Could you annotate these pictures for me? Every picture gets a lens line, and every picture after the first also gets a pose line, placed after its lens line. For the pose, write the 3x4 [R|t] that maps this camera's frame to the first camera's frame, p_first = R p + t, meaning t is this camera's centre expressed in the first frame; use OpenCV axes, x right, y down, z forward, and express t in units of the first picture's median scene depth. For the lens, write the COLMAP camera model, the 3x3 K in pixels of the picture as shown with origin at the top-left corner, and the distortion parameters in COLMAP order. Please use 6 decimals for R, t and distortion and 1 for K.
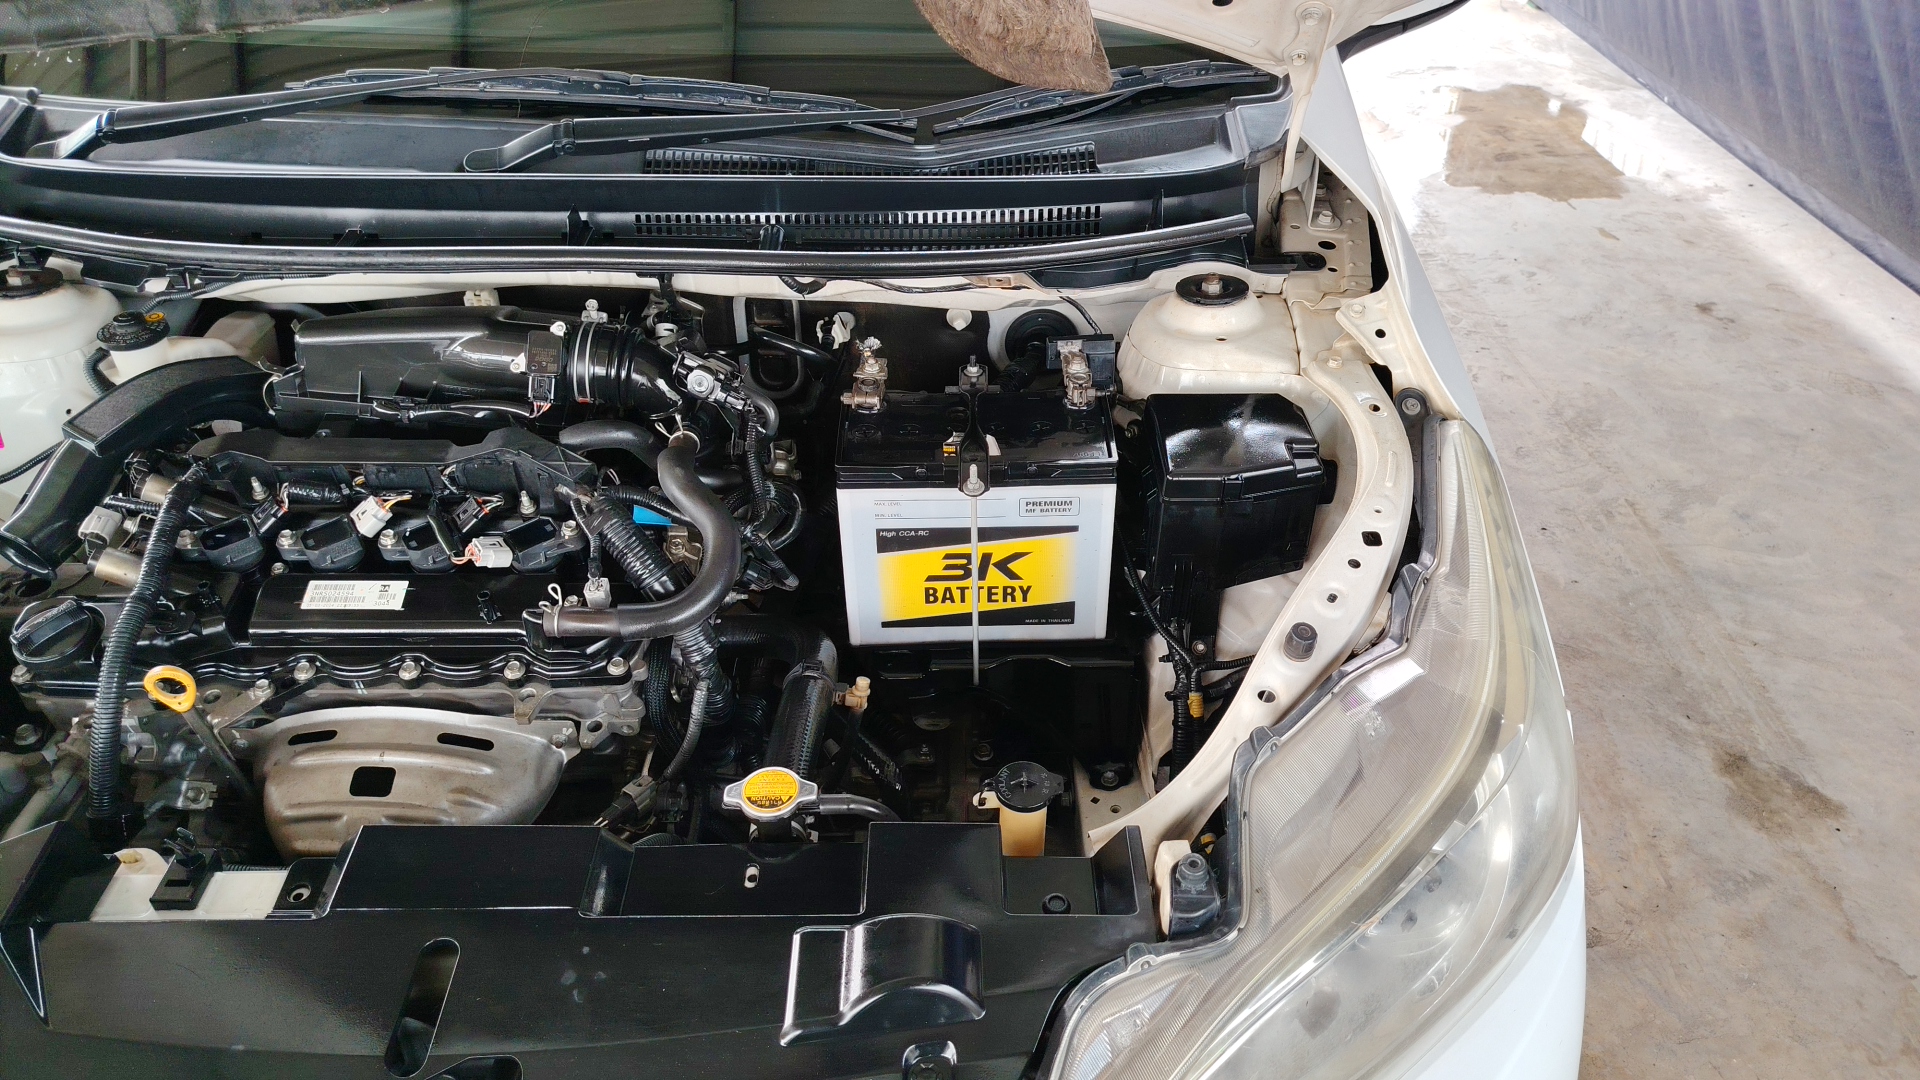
lens RADIAL K [[1342.0, 0, 955.2], [0, 1342.0, 489.8], [0, 0, 1]] dist [0.129842, -0.223371]
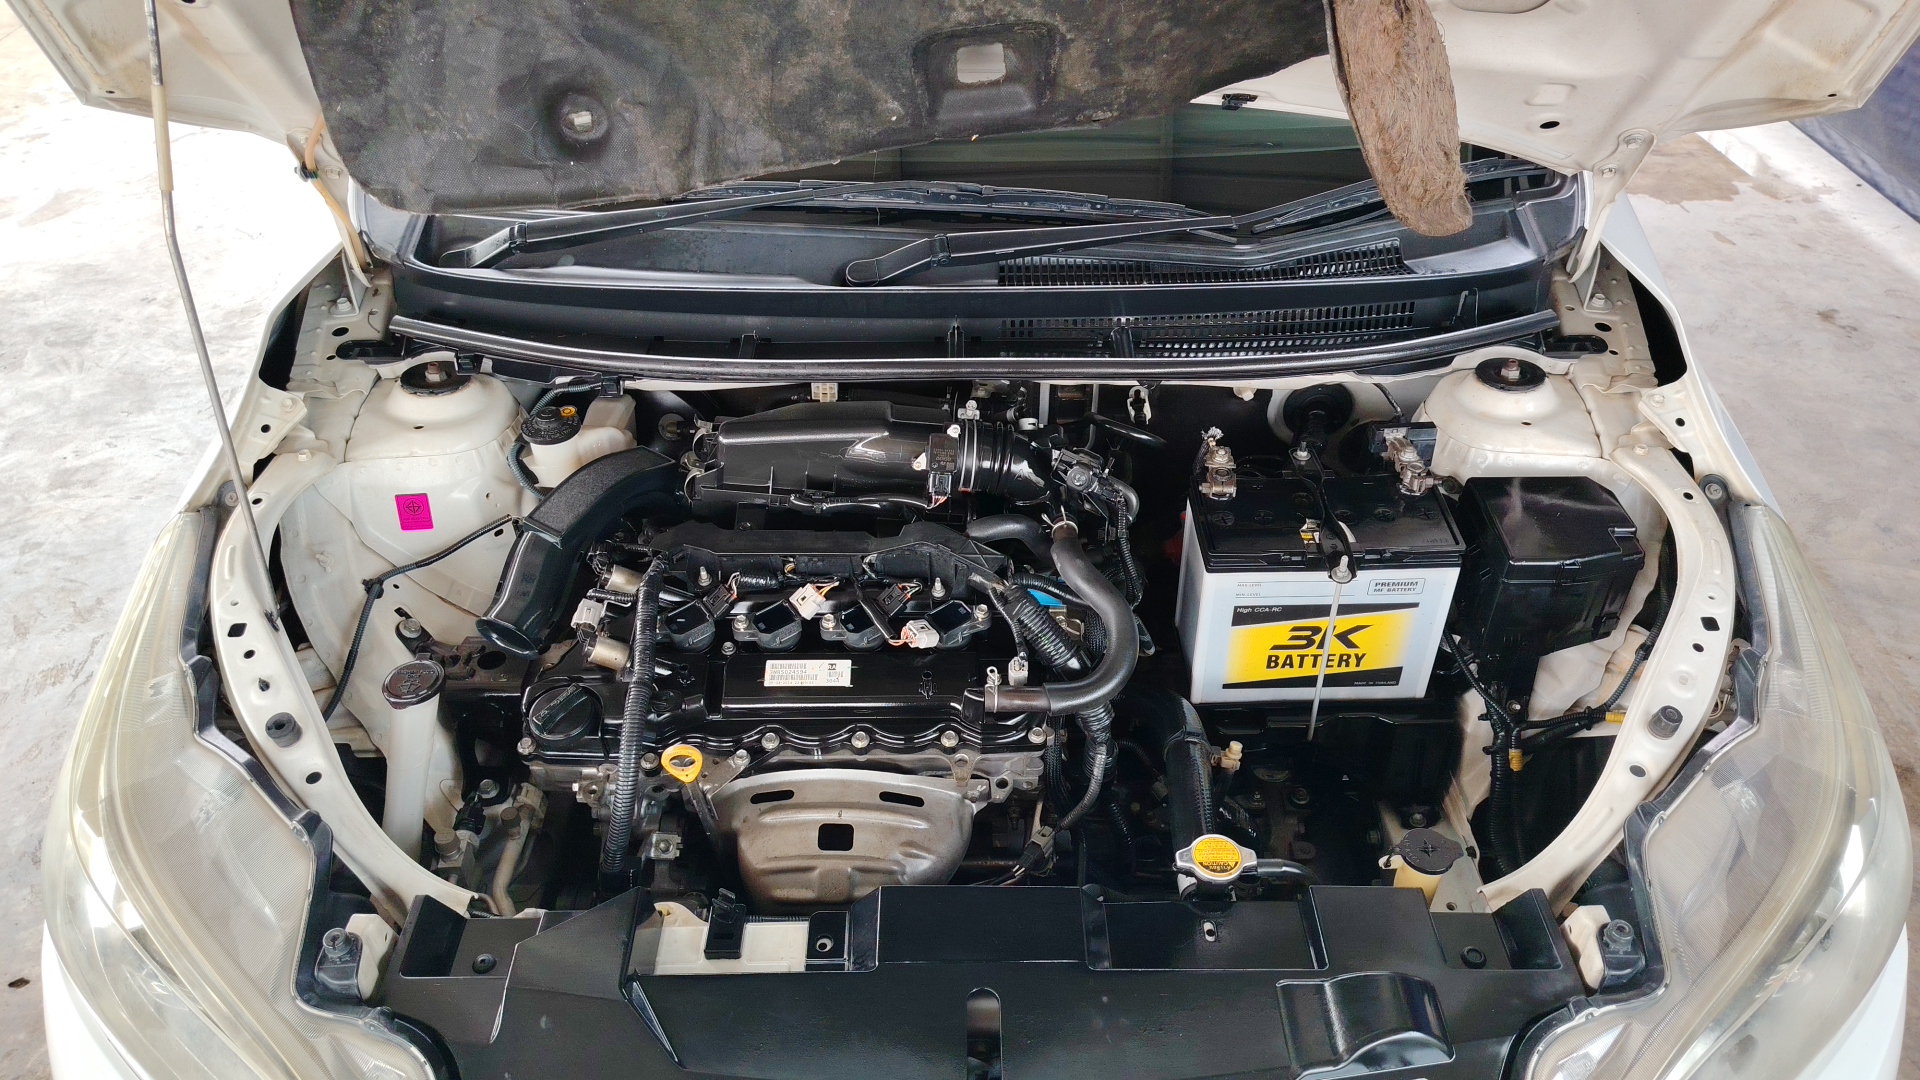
lens RADIAL K [[1351.9, 0, 956.0], [0, 1351.9, 502.0], [0, 0, 1]] dist [0.091894, -0.112028]
pose [[0.999984, -0.004499, -0.003498, -0.285720], [0.004640, 0.999134, 0.041353, -0.104778], [0.003309, -0.041369, 0.999138, -0.124534]]
